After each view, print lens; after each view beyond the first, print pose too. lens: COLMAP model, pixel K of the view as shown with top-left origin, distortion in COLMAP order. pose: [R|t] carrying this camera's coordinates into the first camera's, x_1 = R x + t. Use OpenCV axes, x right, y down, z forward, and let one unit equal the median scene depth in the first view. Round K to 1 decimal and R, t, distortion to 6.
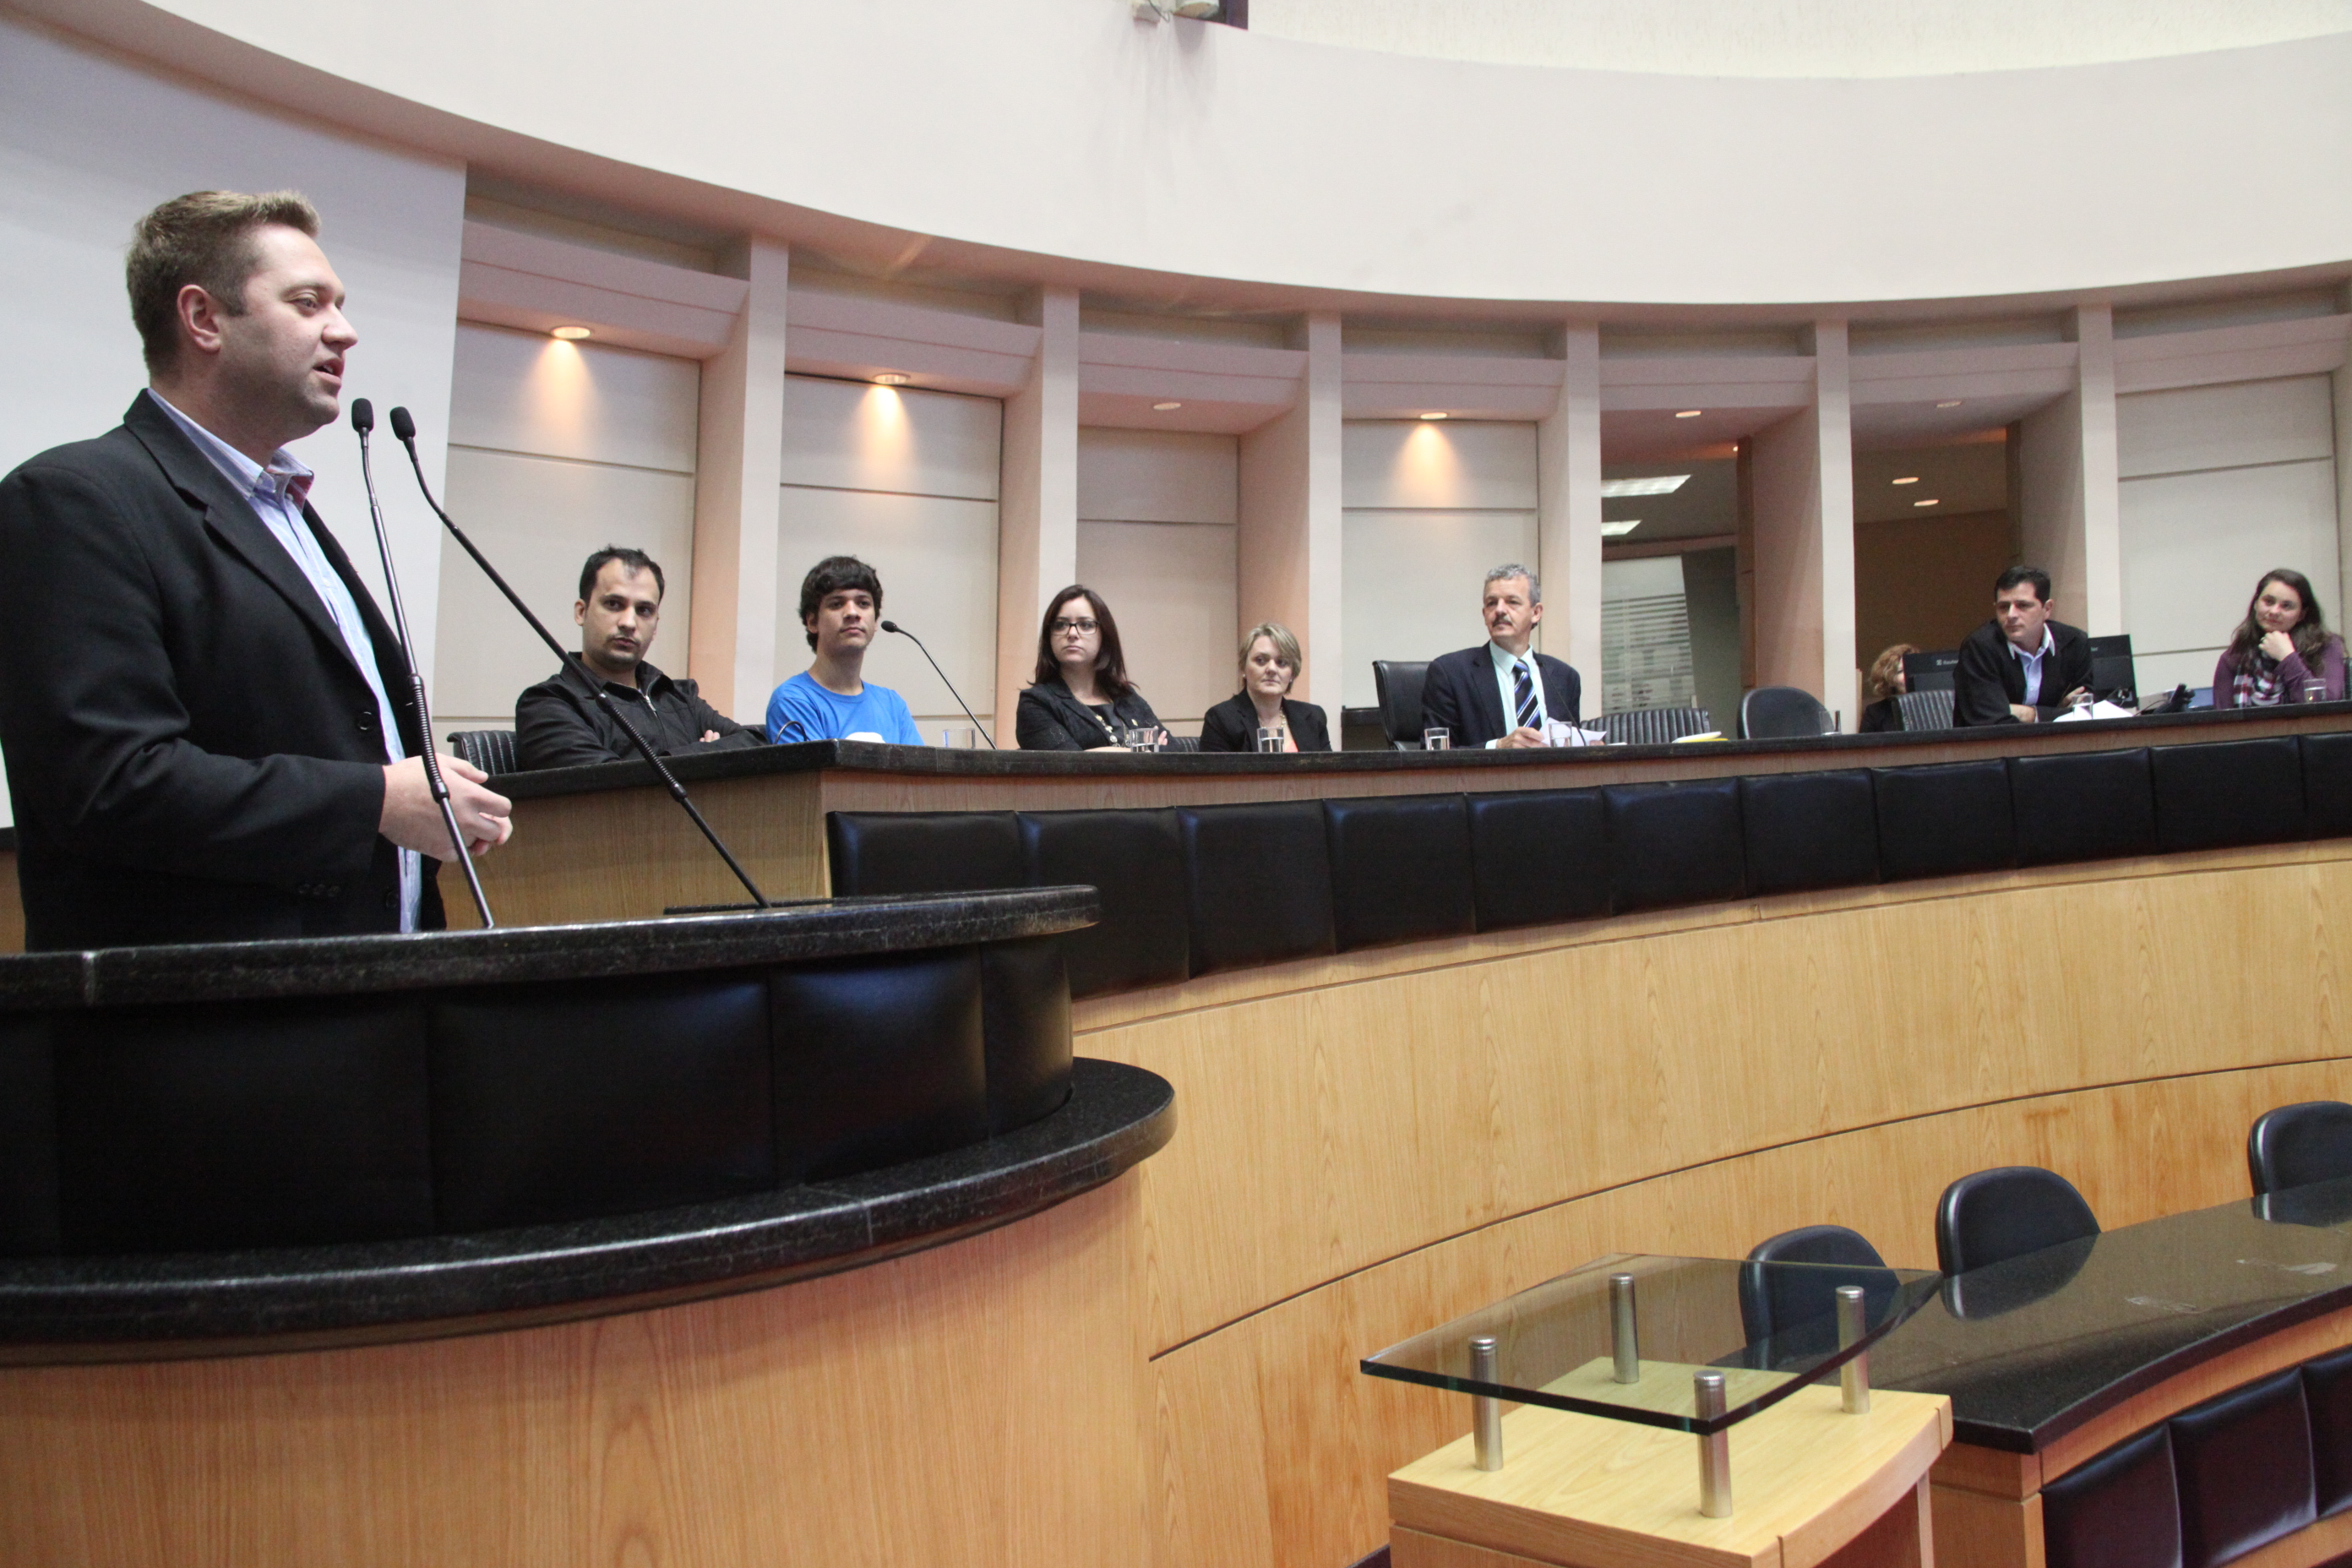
lens RADIAL K [[1770.4, 0, 1160.3], [0, 1770.4, 759.2], [0, 0, 1]] dist [-0.134537, 0.069041]
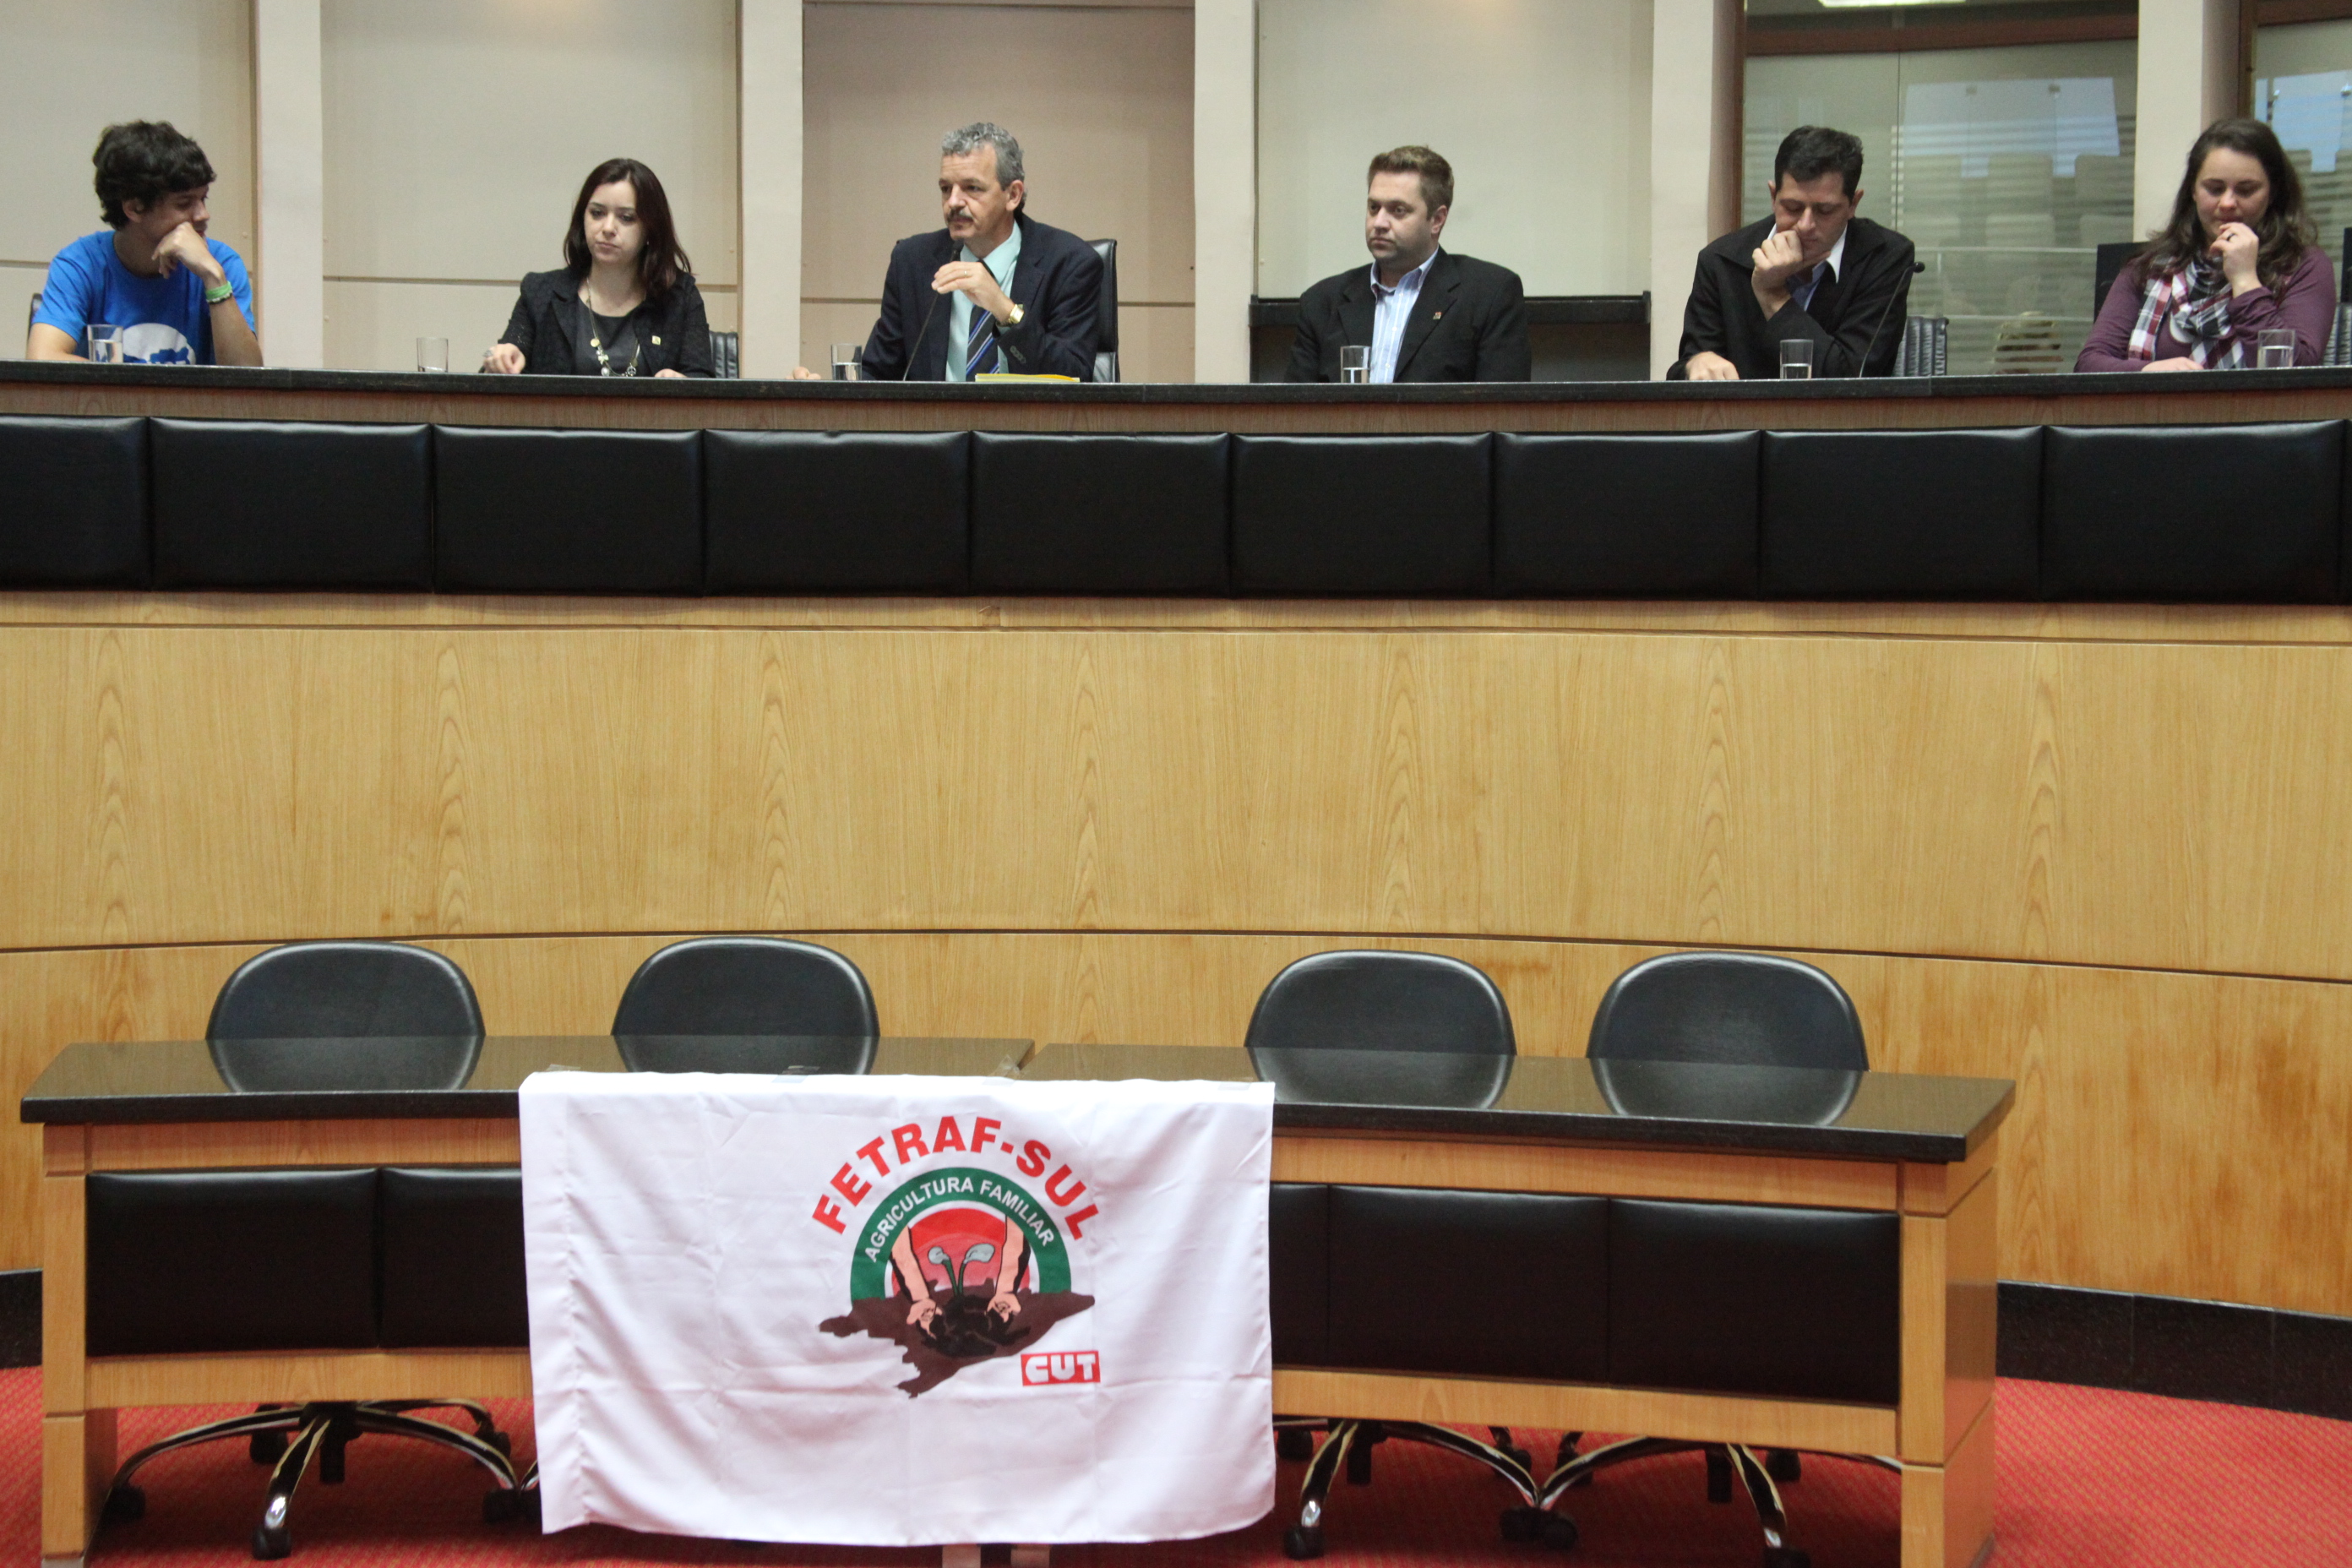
lens RADIAL K [[3075.8, 0, 1176.2], [0, 3075.8, 772.0], [0, 0, 1]] dist [0.062898, 0.000000]
pose [[0.895217, 0.105262, -0.433020, 1.120758], [-0.047728, 0.988761, 0.141683, -0.041559], [0.443067, -0.106170, 0.890179, -0.160657]]
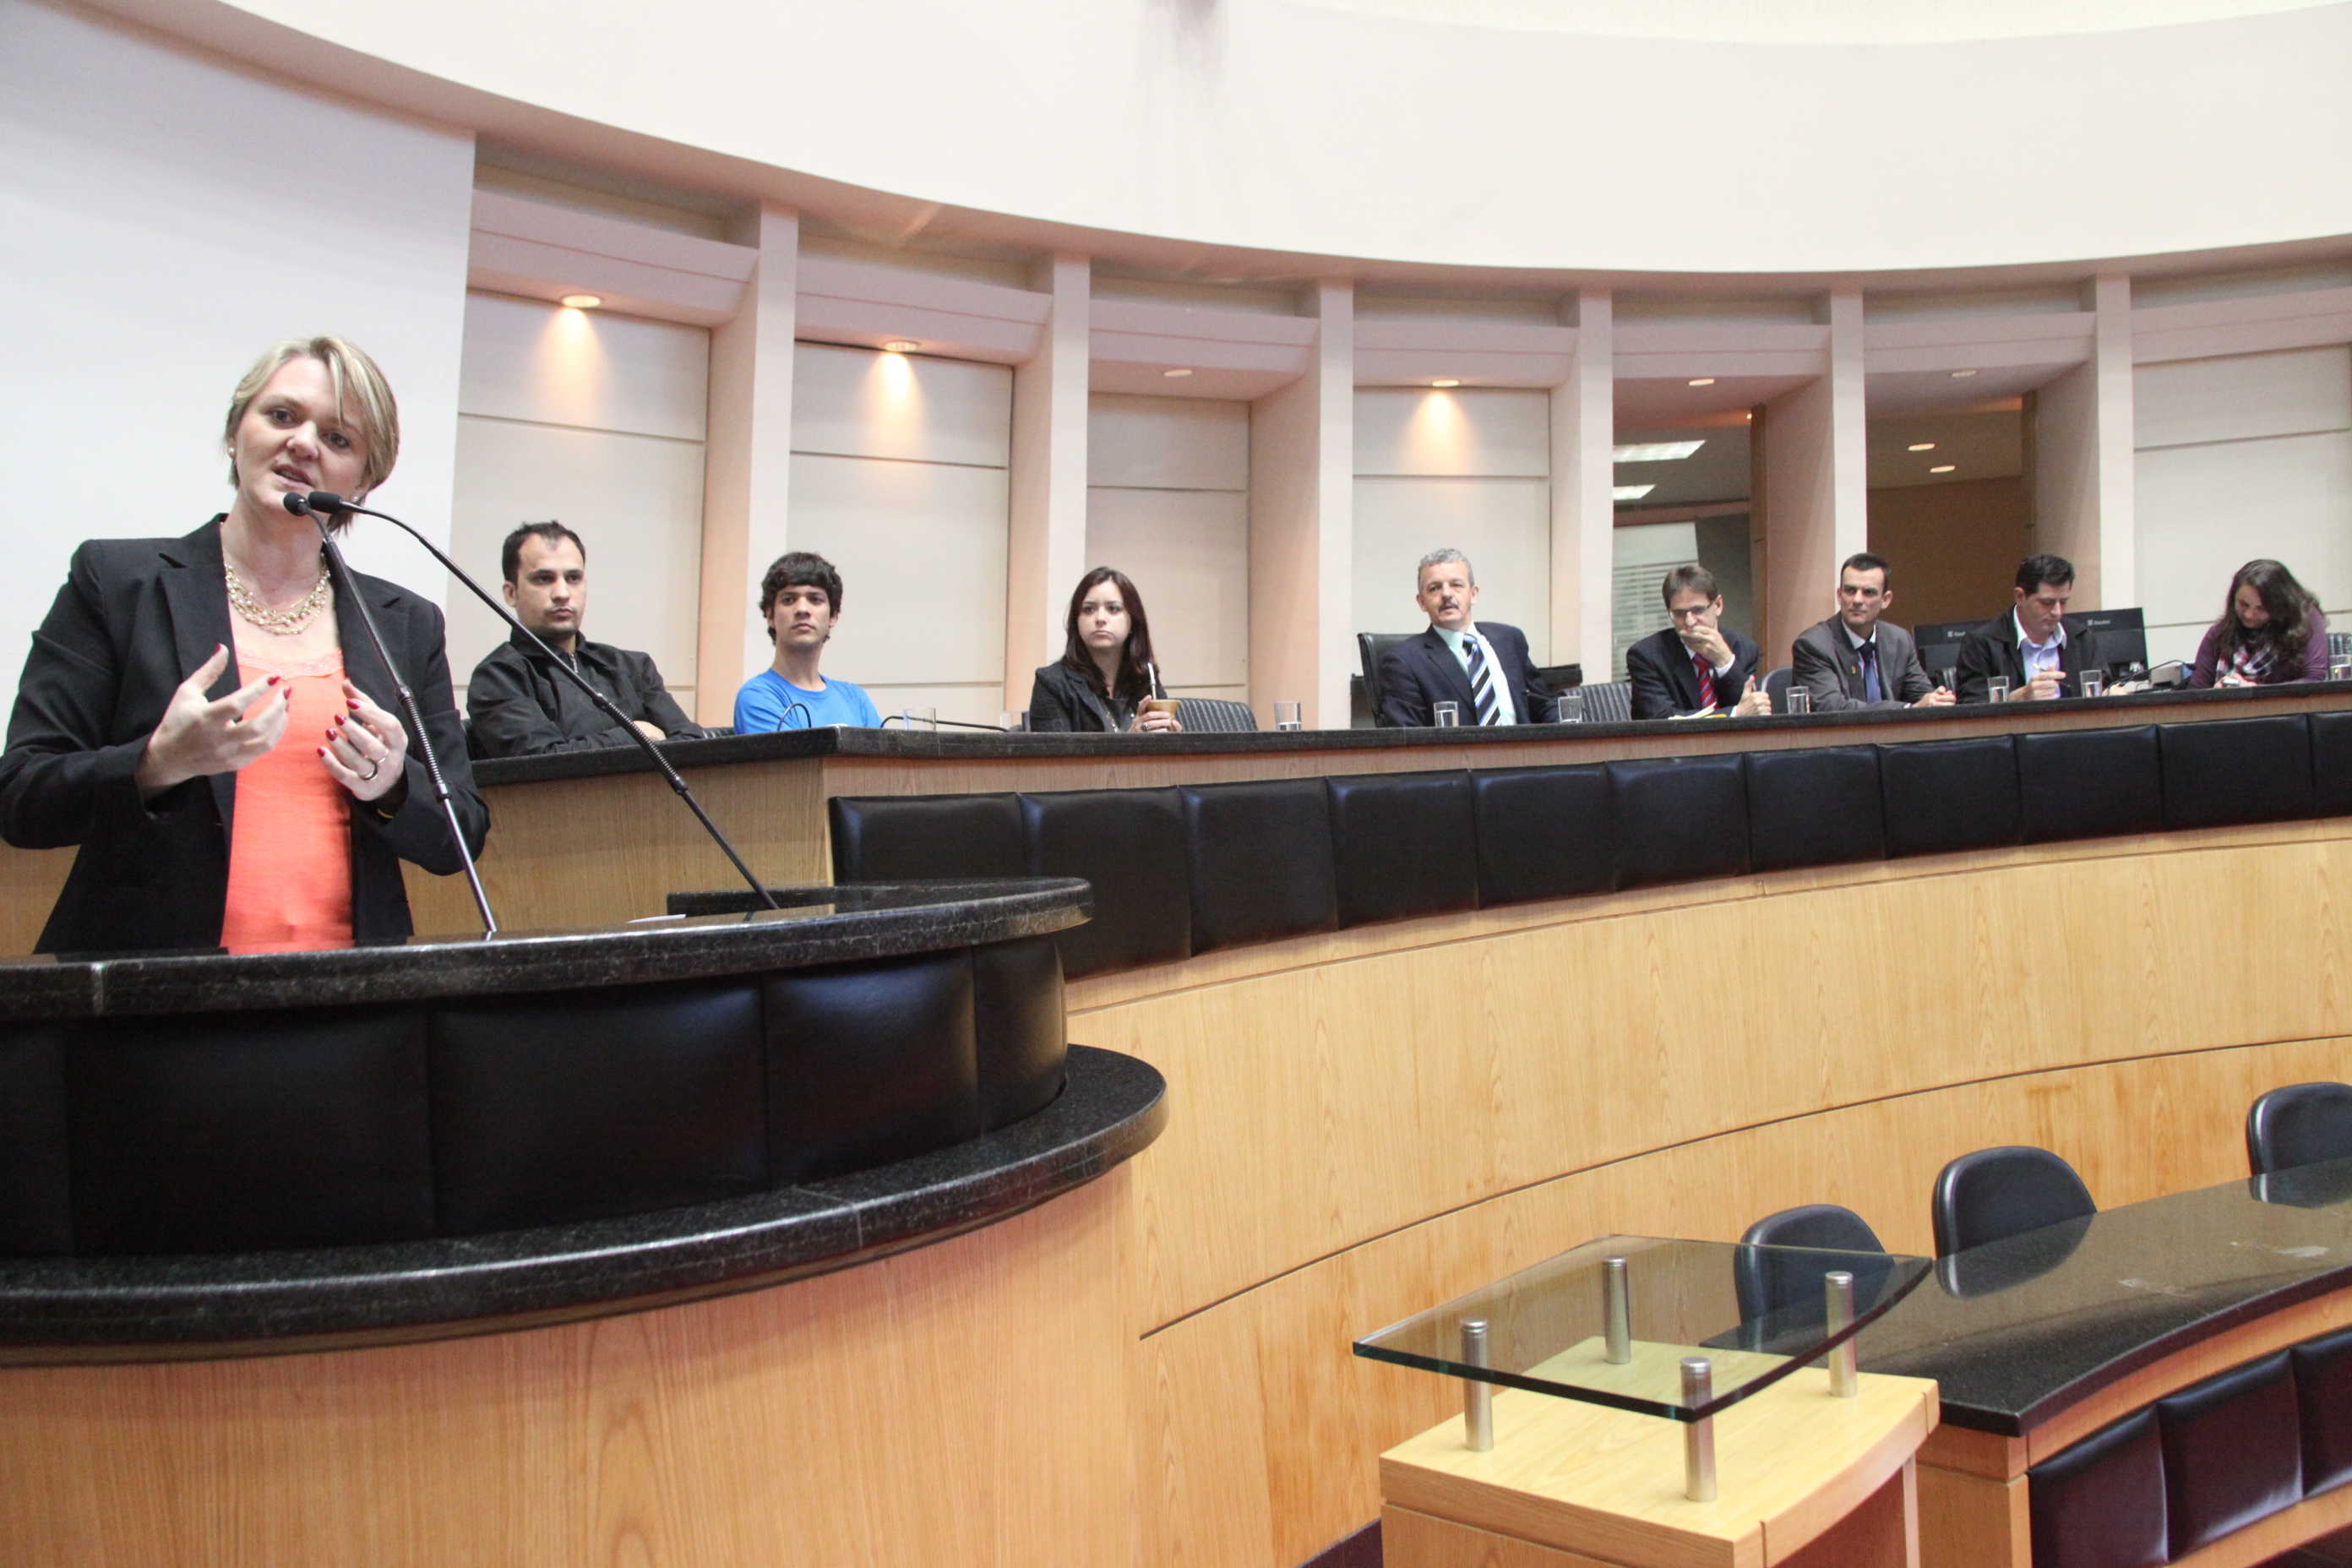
lens RADIAL K [[1770.4, 0, 1159.2], [0, 1770.4, 761.7], [0, 0, 1]] dist [-0.134537, 0.069041]
pose [[0.999952, 0.004613, -0.008672, 0.005012], [-0.004389, 0.999660, 0.025691, -0.010128], [0.008788, -0.025652, 0.999632, -0.004313]]
